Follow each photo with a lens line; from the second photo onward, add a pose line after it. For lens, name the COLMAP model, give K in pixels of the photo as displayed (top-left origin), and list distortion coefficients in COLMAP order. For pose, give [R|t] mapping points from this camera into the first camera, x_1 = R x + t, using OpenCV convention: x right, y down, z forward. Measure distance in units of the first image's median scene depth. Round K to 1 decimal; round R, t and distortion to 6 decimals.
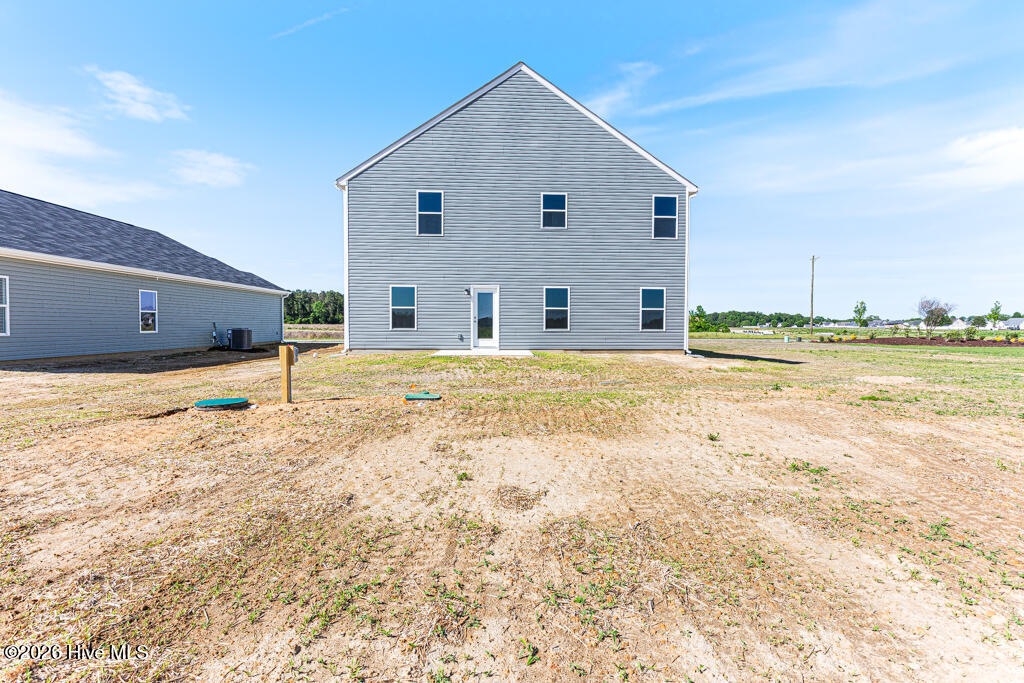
lens RADIAL K [[499.4, 0, 512.0], [0, 499.4, 341.5], [0, 0, 1]] dist [-0.001697, 0.000058]
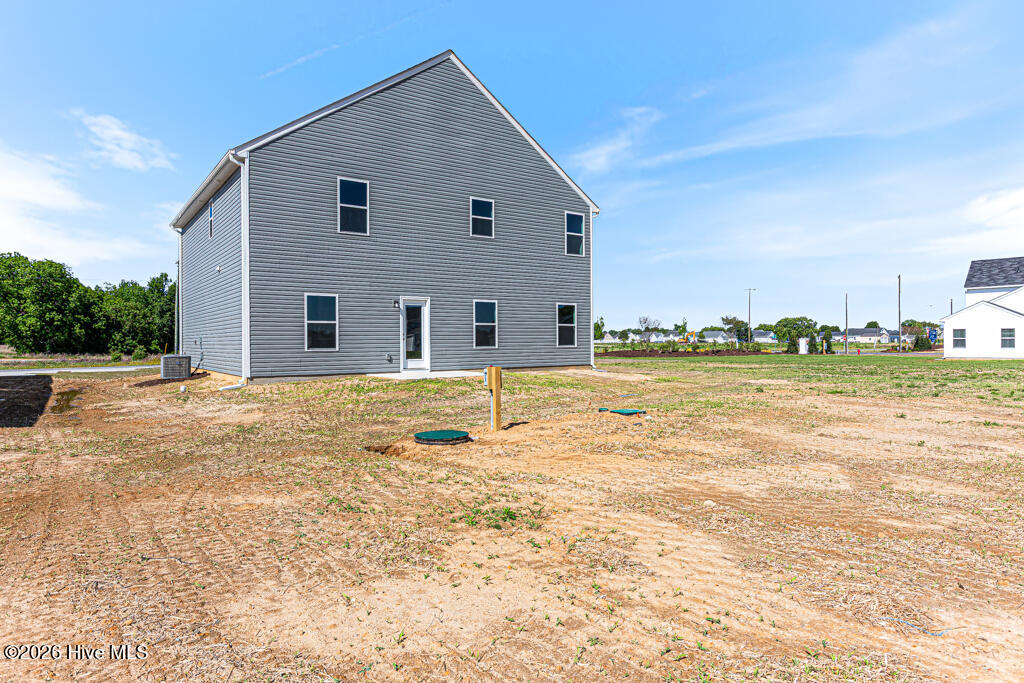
lens RADIAL K [[615.6, 0, 512.0], [0, 615.6, 341.5], [0, 0, 1]] dist [0.005773, 0.000443]
pose [[0.846411, -0.010873, 0.532419, -0.473506], [0.028694, 0.999270, -0.025210, -0.004350], [-0.531756, 0.036615, 0.846106, 0.020412]]
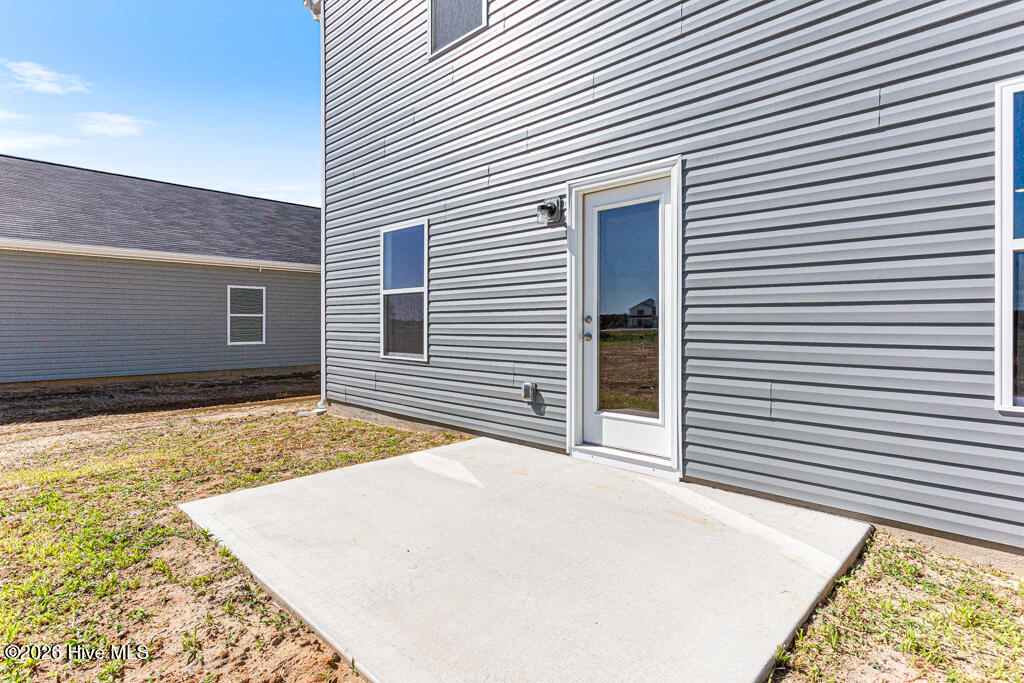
lens RADIAL K [[499.4, 0, 512.0], [0, 499.4, 341.5], [0, 0, 1]] dist [-0.001697, 0.000058]
pose [[0.674289, 0.022910, -0.738113, 0.075752], [-0.023531, 0.999678, 0.009532, -0.038897], [0.738093, 0.010942, 0.674610, 0.814625]]
